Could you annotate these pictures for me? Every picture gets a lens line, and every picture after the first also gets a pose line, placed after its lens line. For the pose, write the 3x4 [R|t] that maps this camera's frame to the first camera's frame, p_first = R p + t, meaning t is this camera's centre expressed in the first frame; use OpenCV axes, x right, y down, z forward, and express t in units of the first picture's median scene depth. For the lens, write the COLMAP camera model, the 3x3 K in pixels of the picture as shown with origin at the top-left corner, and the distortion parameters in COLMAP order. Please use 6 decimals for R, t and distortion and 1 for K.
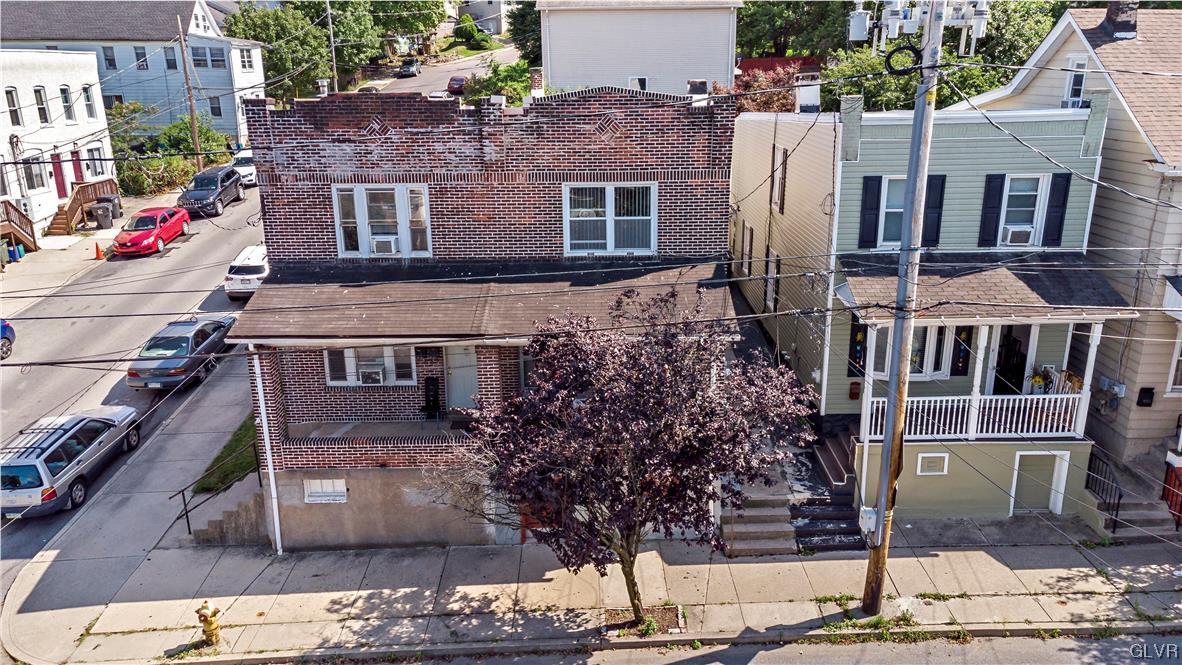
lens RADIAL K [[884.3, 0, 580.9], [0, 884.3, 331.4], [0, 0, 1]] dist [0.033630, 0.008095]
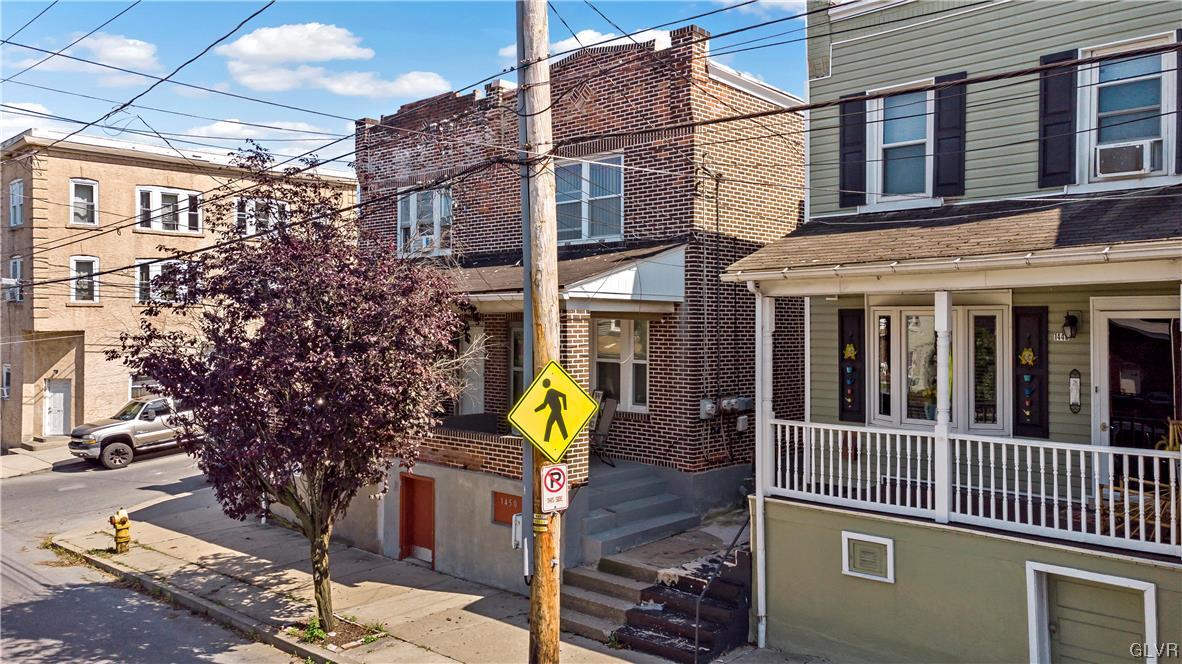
lens RADIAL K [[888.6, 0, 585.8], [0, 888.6, 319.1], [0, 0, 1]] dist [0.000399, 0.076462]
pose [[0.719687, 0.012472, -0.694186, 0.647760], [-0.215915, 0.954283, -0.206701, 0.160726], [0.659872, 0.298645, 0.689478, 0.477147]]
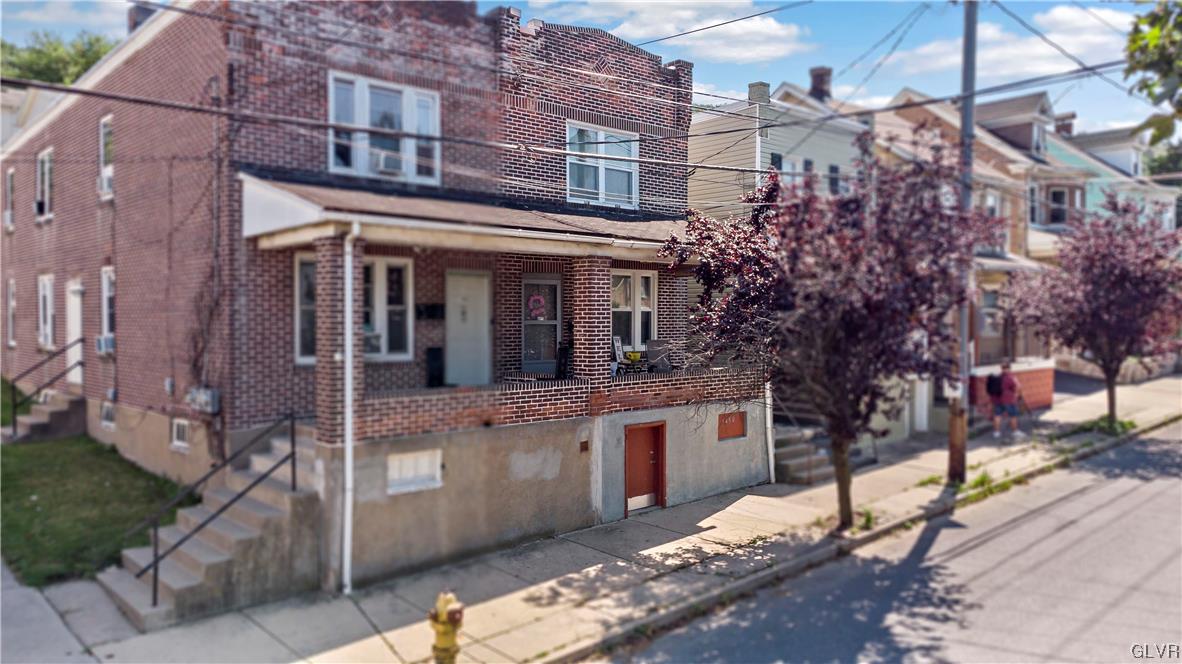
lens RADIAL K [[888.6, 0, 585.8], [0, 888.6, 319.1], [0, 0, 1]] dist [0.000399, 0.076462]
pose [[0.727032, 0.011669, 0.686505, -0.651543], [0.191919, 0.956548, -0.219508, 0.240987], [-0.659236, 0.291343, 0.693201, 0.427596]]
